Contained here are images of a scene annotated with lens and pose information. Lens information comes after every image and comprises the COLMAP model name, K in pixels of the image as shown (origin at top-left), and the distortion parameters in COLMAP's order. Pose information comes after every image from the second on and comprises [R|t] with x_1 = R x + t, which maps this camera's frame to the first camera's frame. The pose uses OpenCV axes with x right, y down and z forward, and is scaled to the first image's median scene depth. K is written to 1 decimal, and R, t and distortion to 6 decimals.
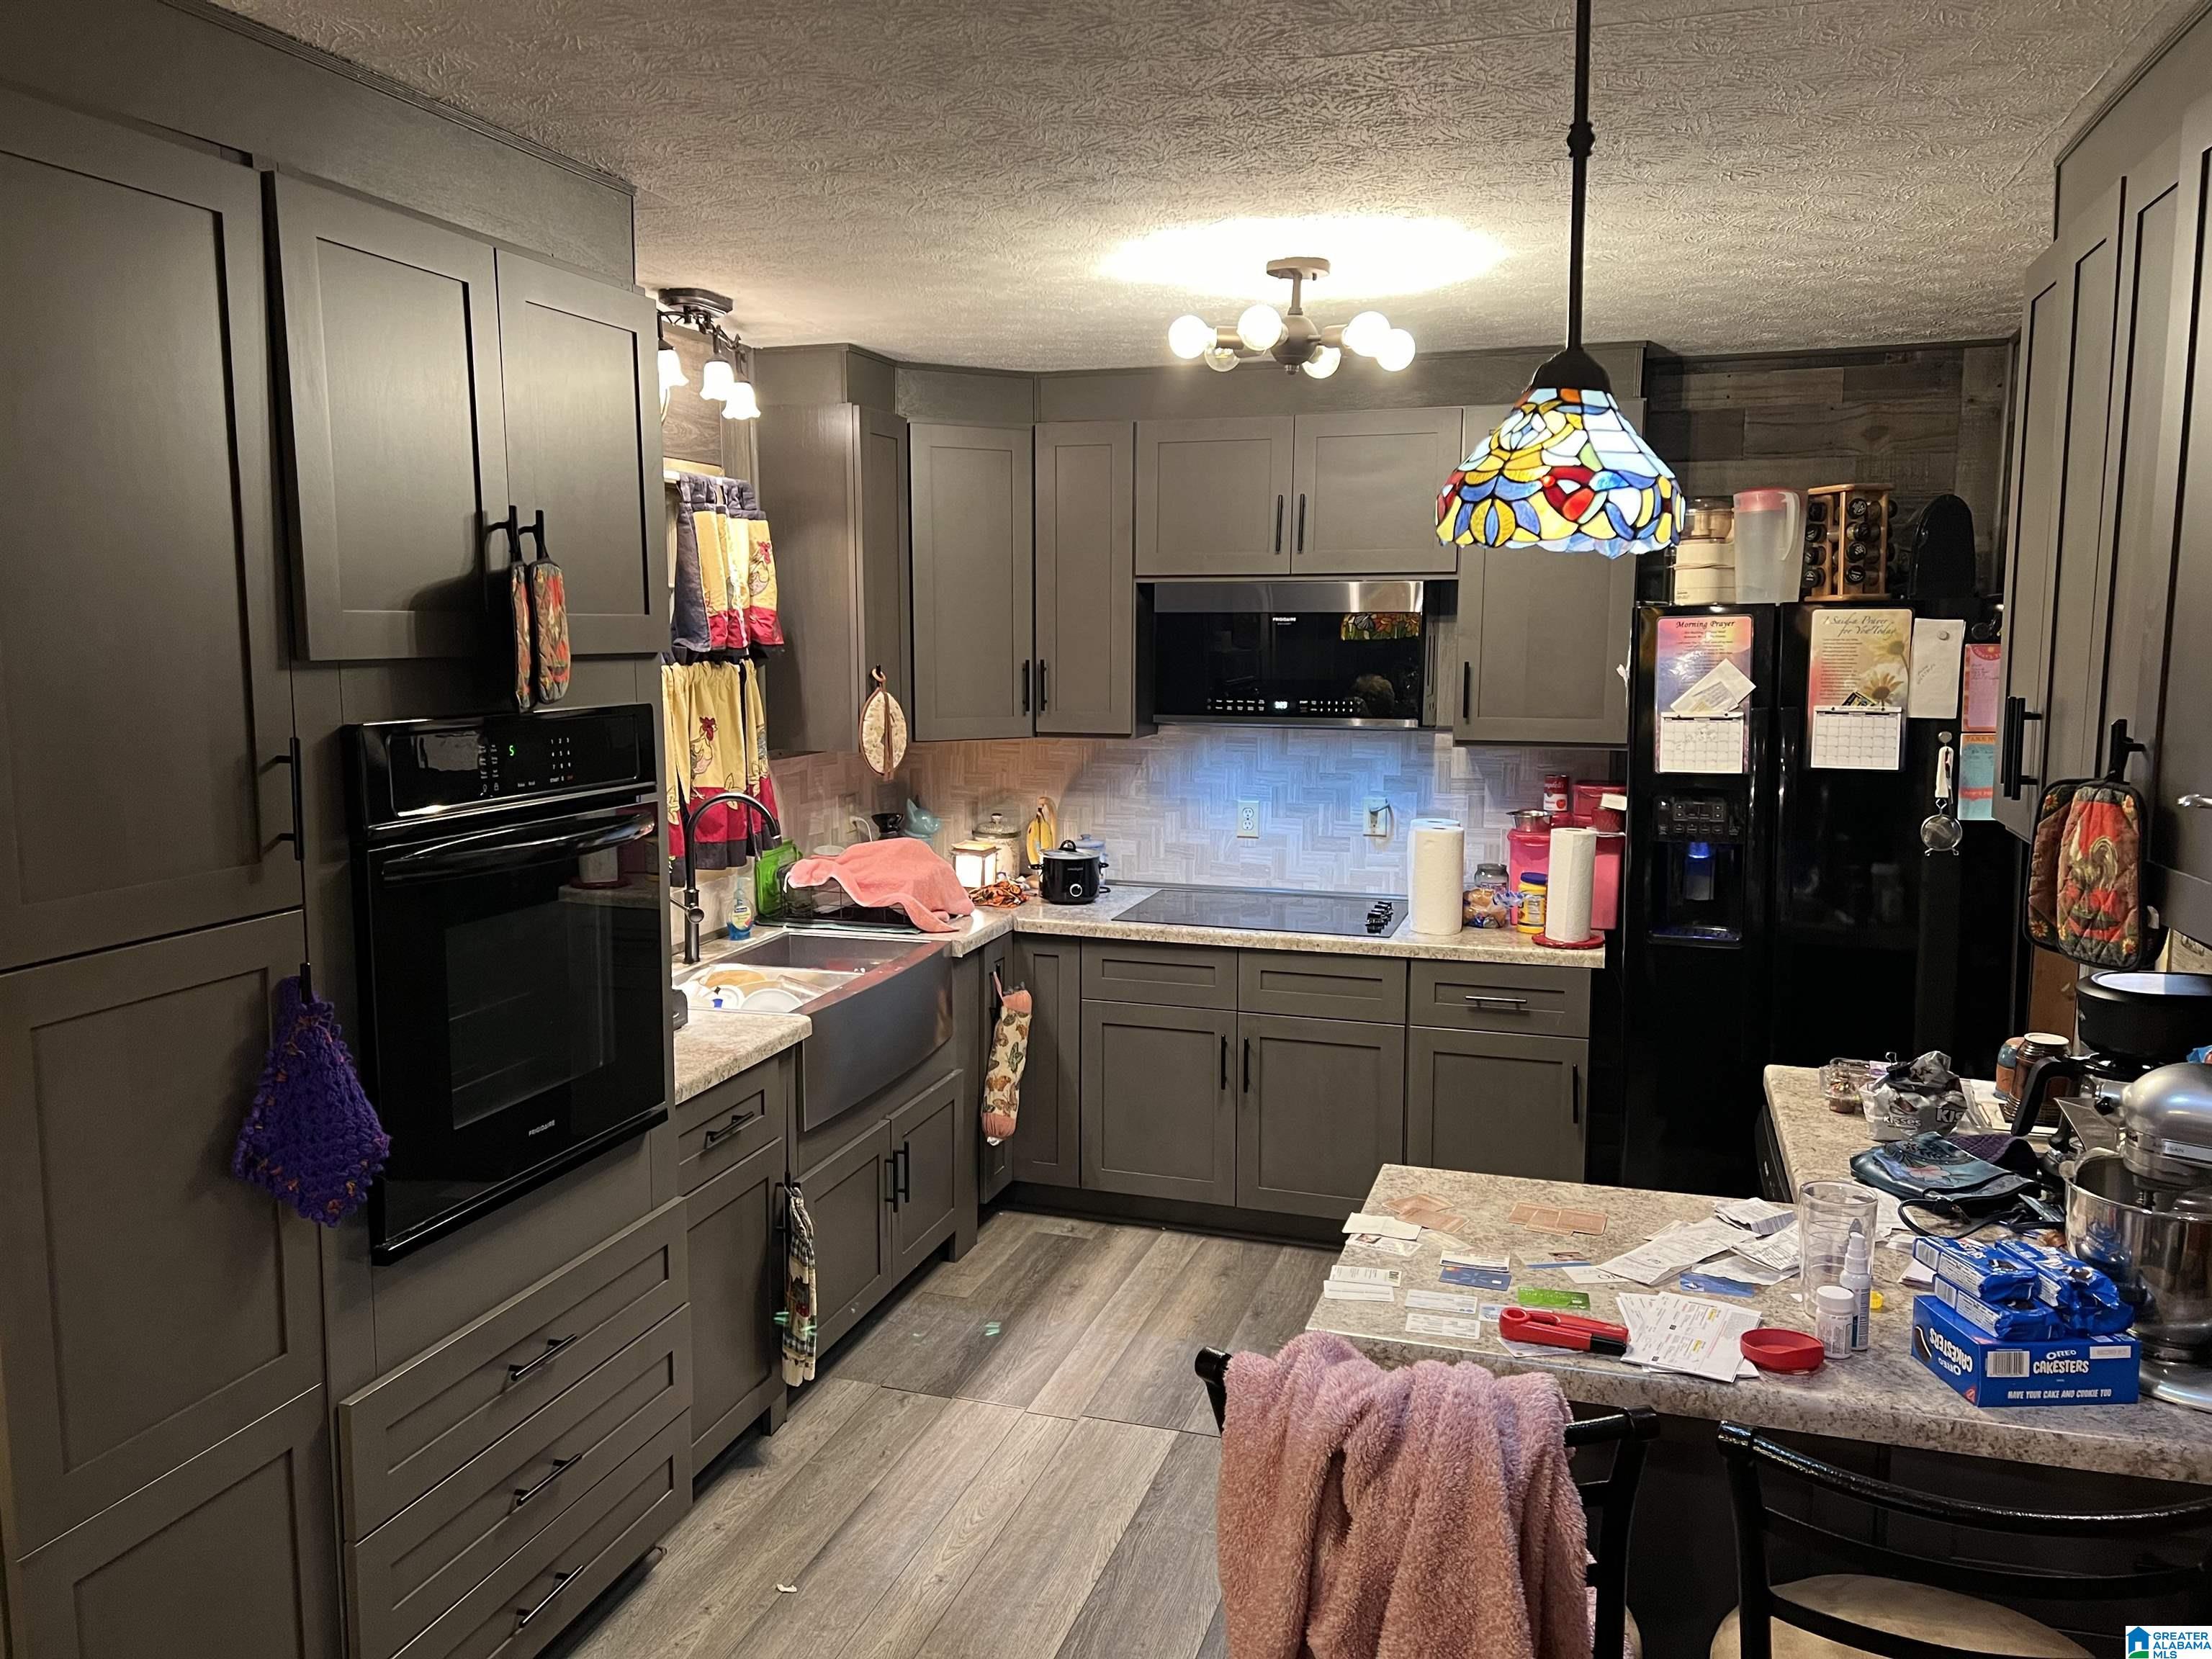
lens RADIAL K [[1663.4, 0, 1106.0], [0, 1663.4, 829.5], [0, 0, 1]] dist [0.224277, -0.259130]
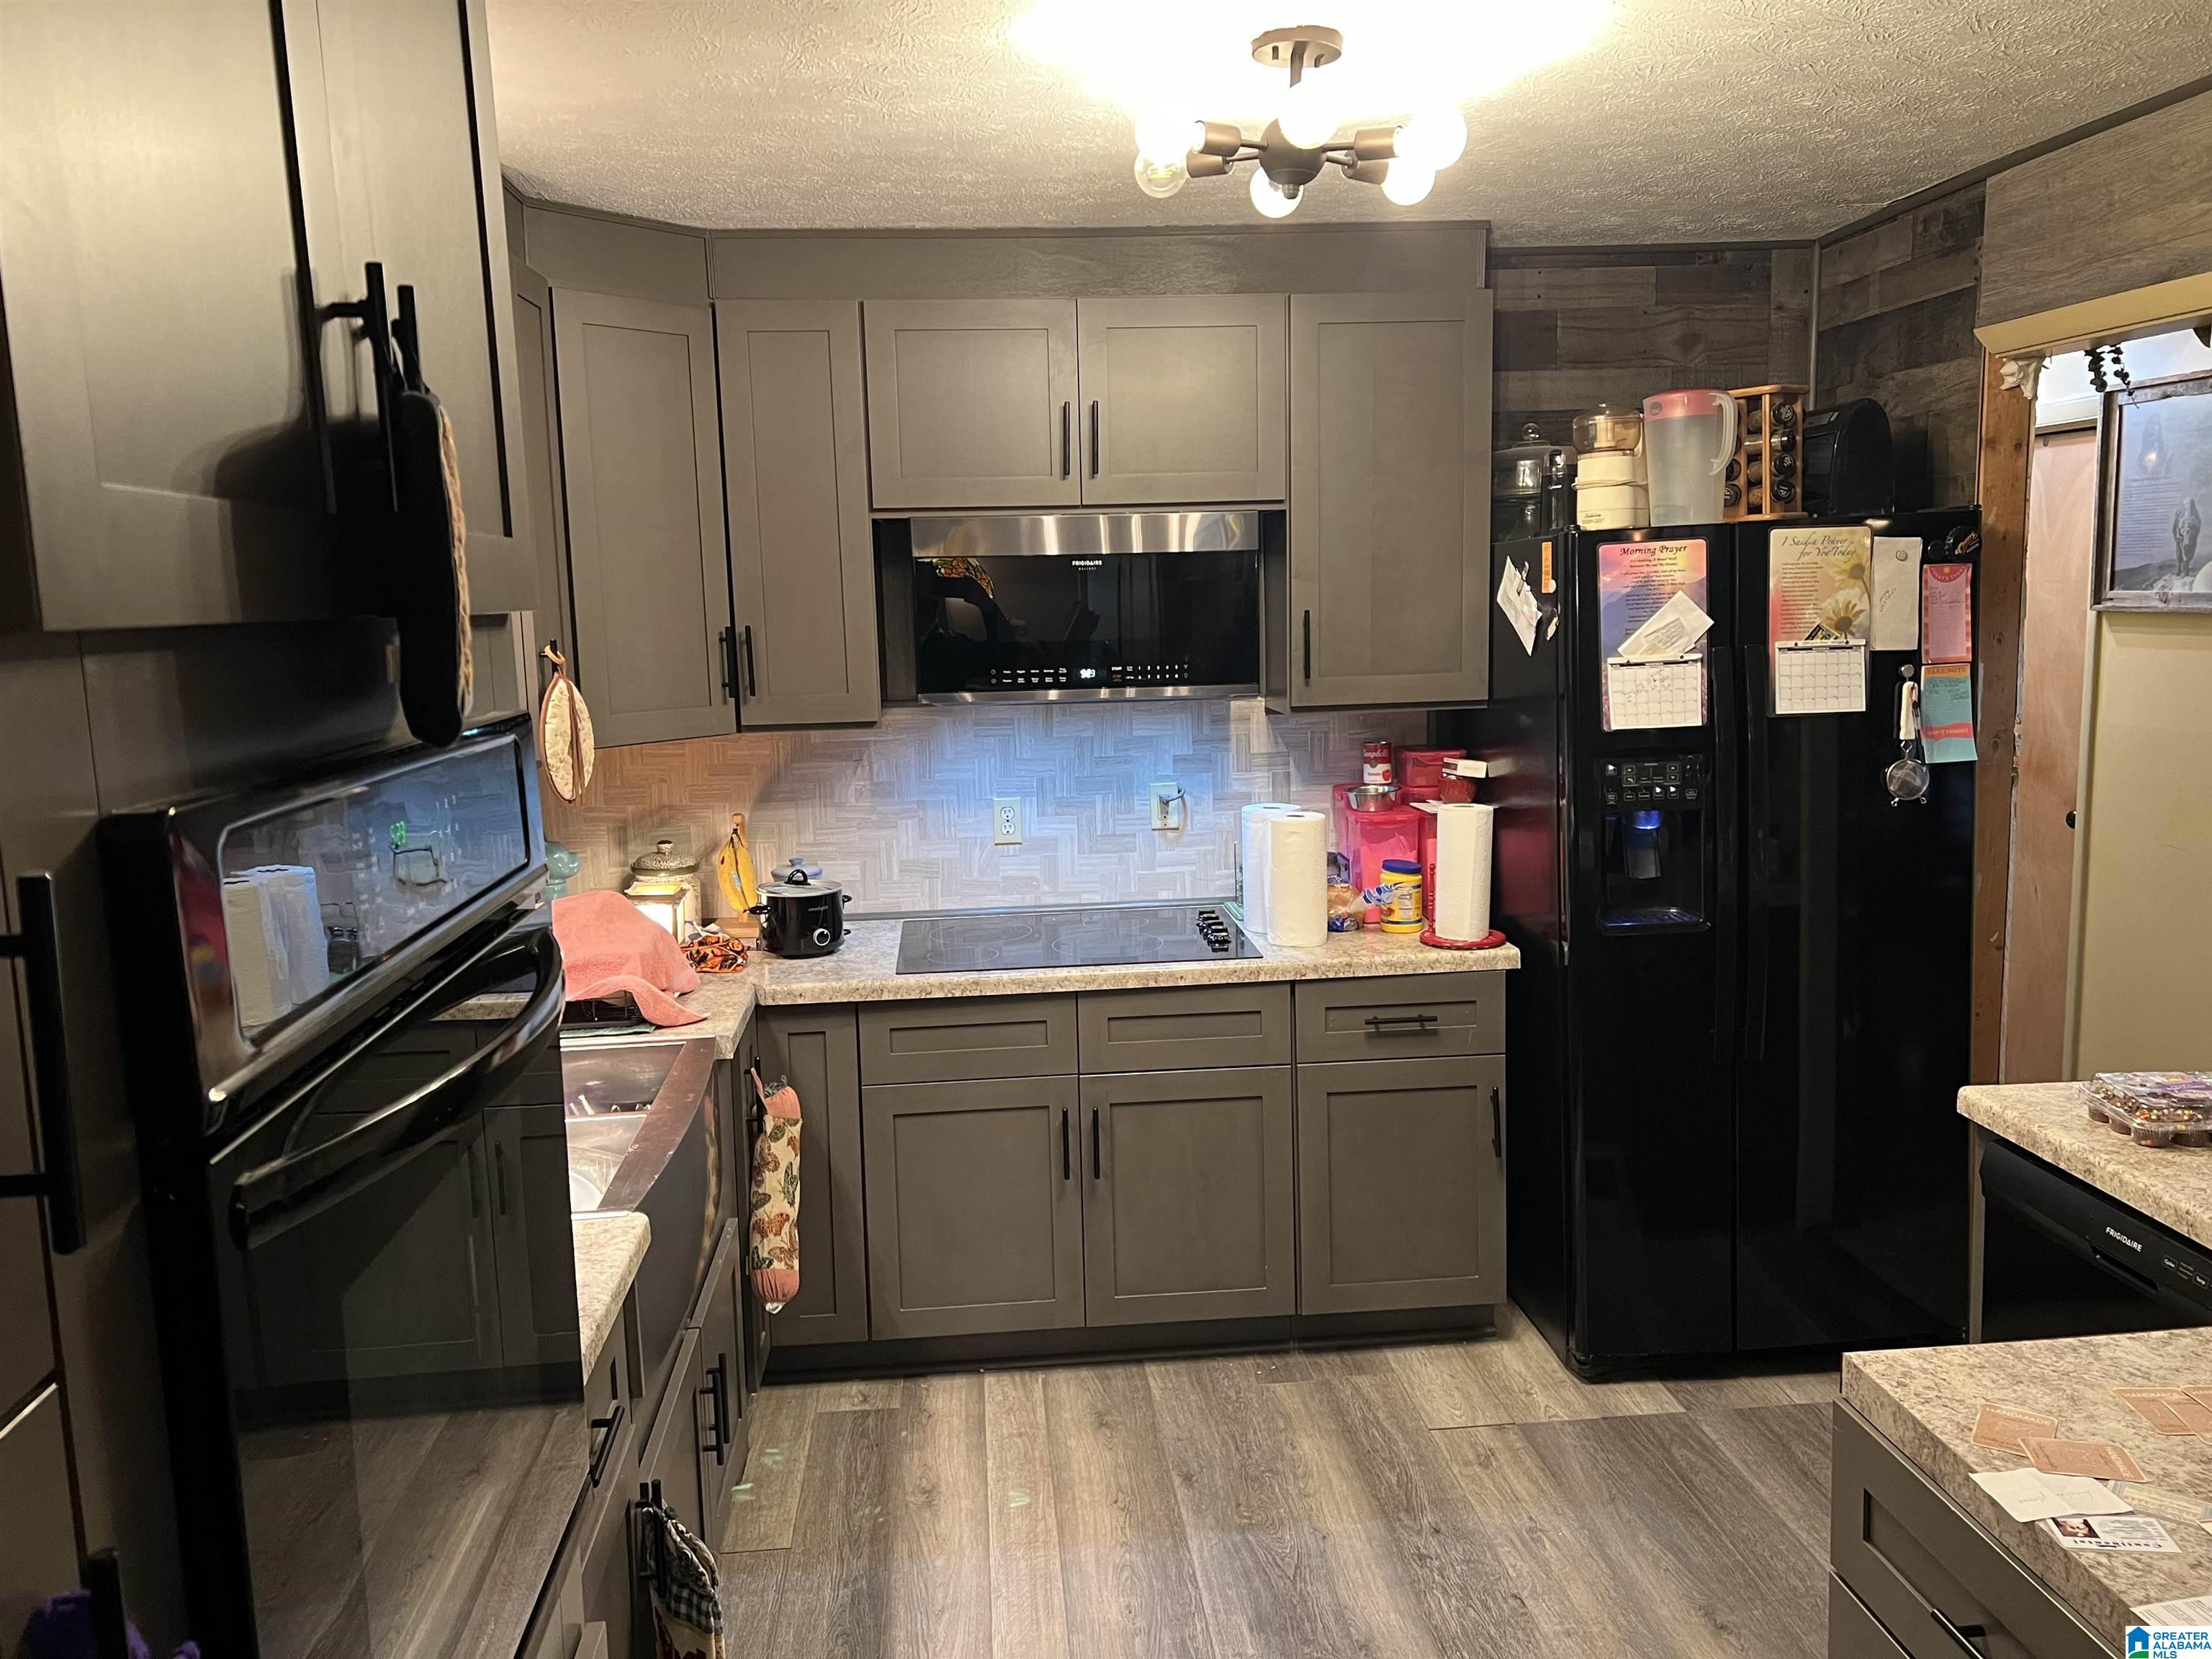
lens RADIAL K [[1655.2, 0, 1106.0], [0, 1655.2, 829.5], [0, 0, 1]] dist [0.188784, -0.265534]
pose [[0.922789, -0.082804, 0.376303, -0.188242], [0.076799, 0.996566, 0.030961, -0.025980], [-0.377575, 0.000329, 0.925979, 0.289842]]
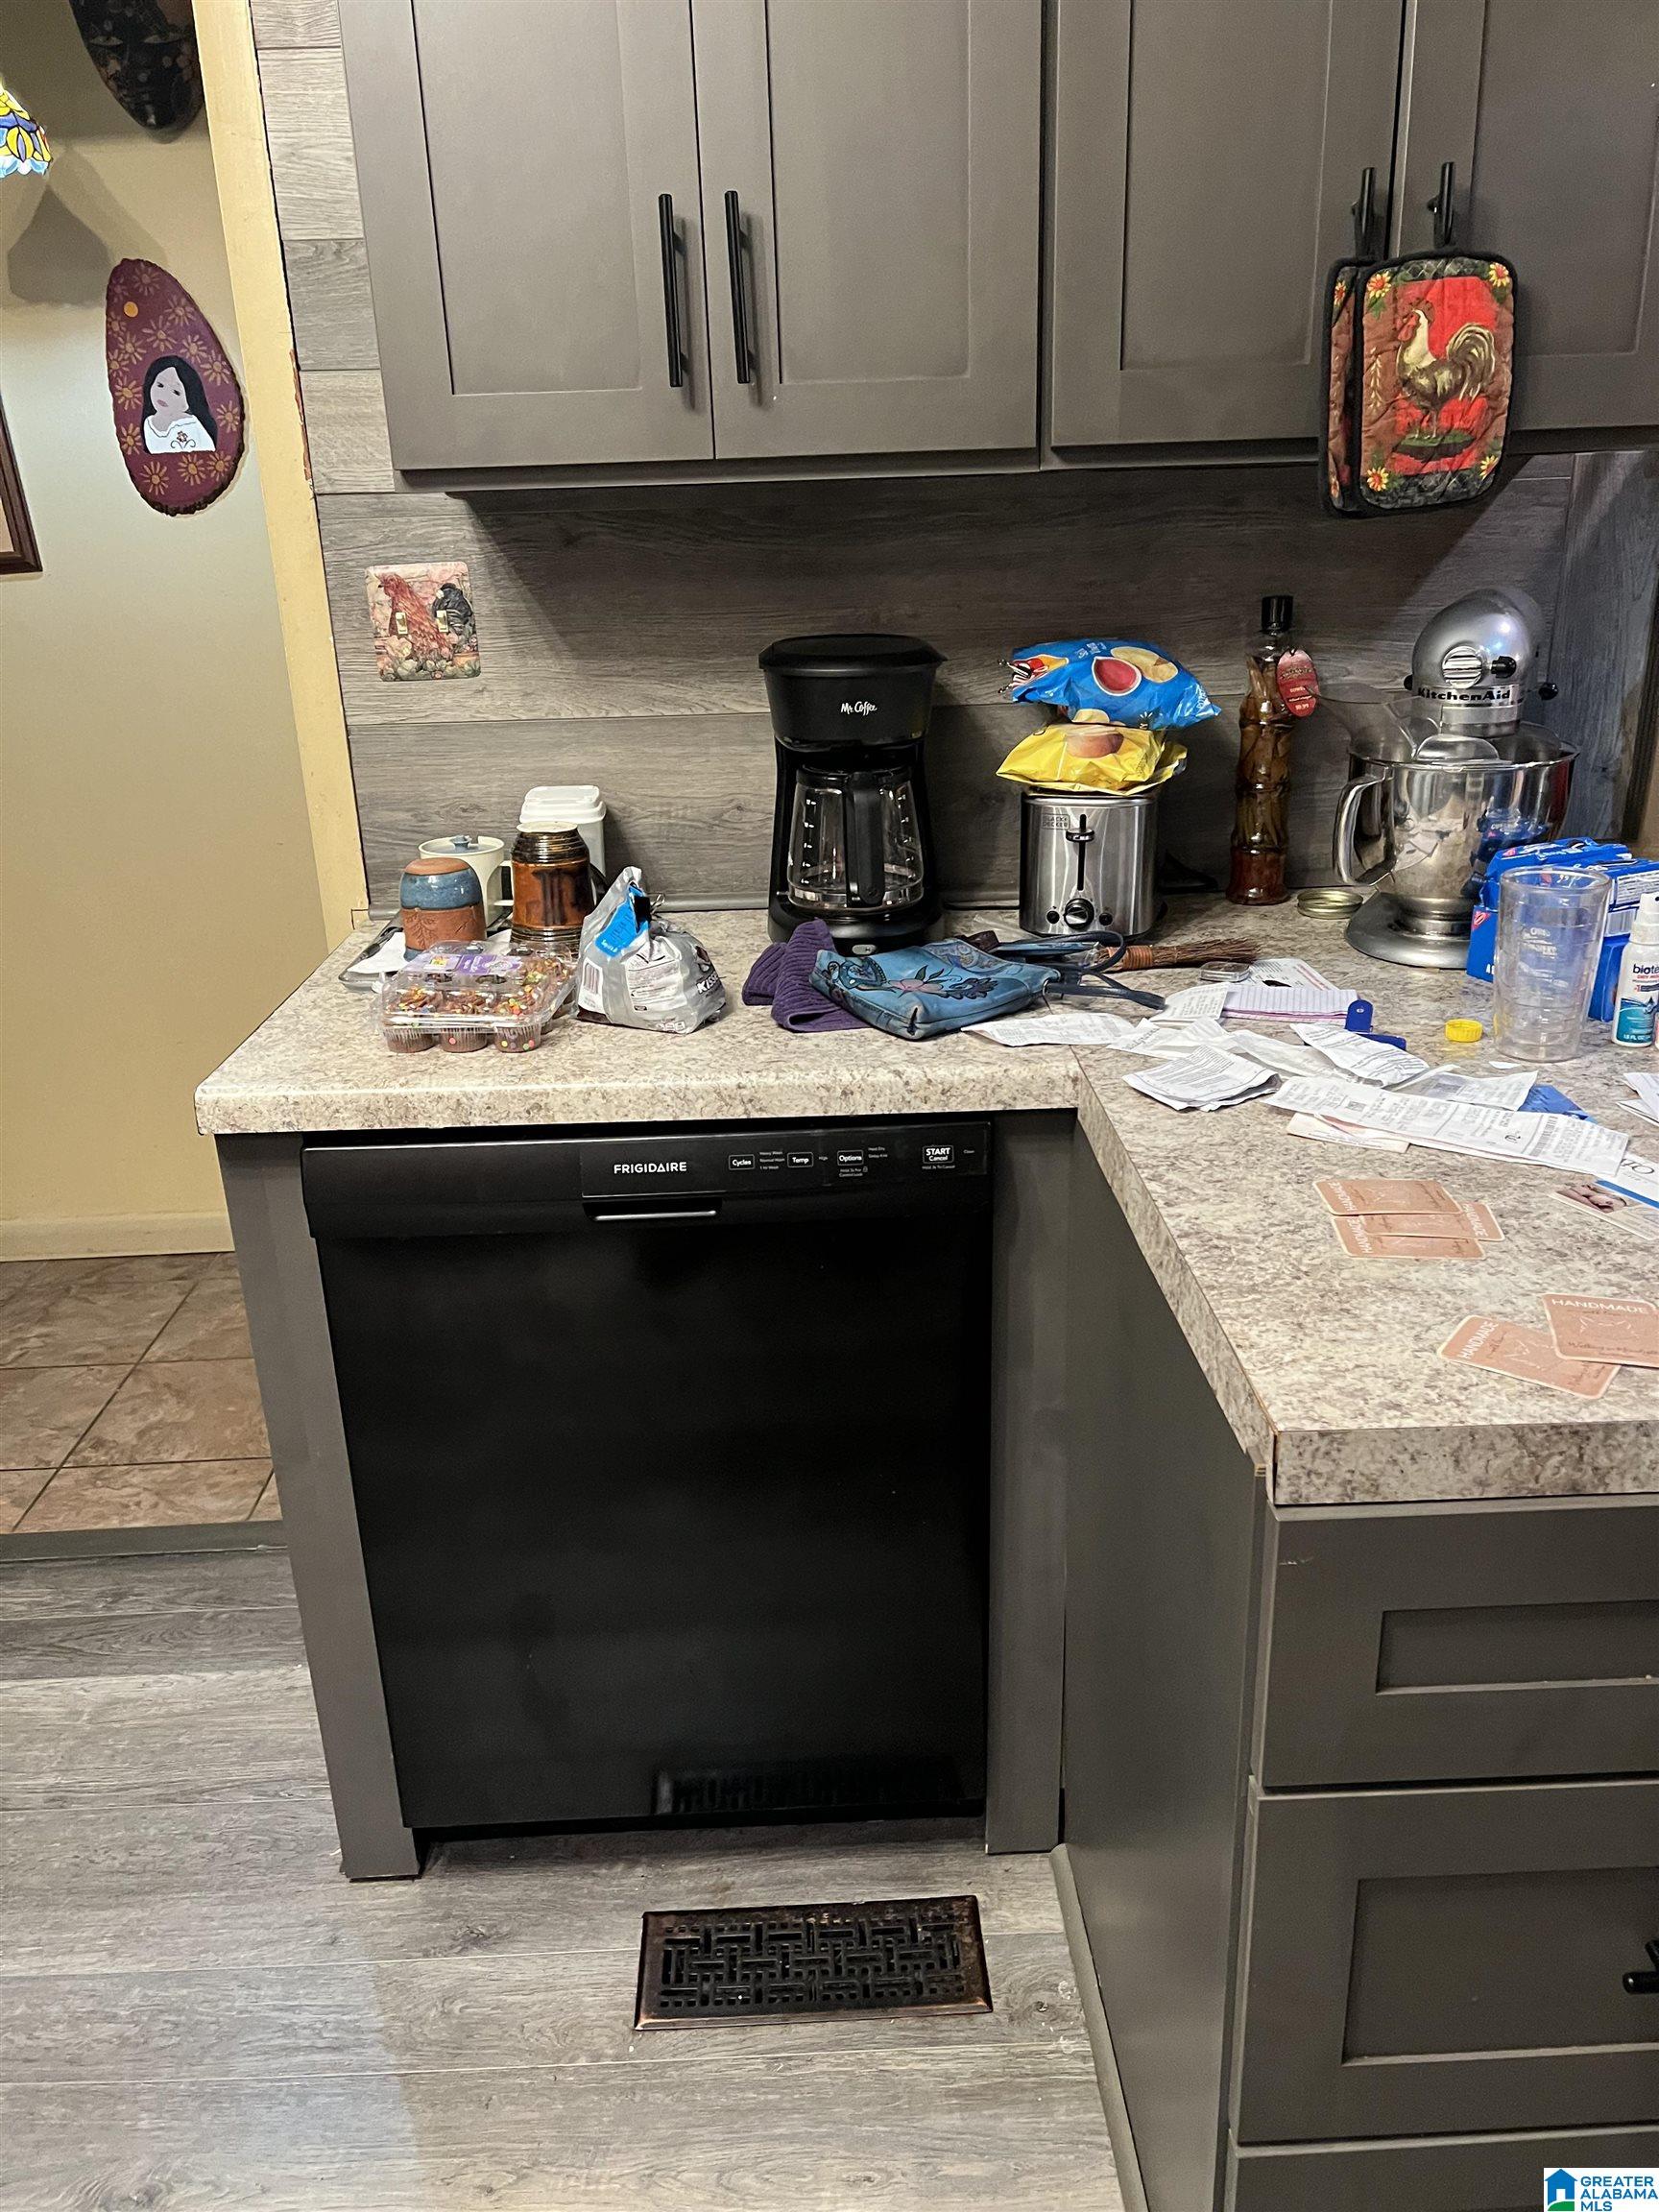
lens RADIAL K [[1663.4, 0, 829.5], [0, 1663.4, 1106.0], [0, 0, 1]] dist [0.224277, -0.259130]
pose [[-0.338235, -0.315775, 0.886501, -0.054447], [0.142810, 0.913888, 0.380018, -0.005450], [-0.930163, 0.255137, -0.264013, 0.670846]]
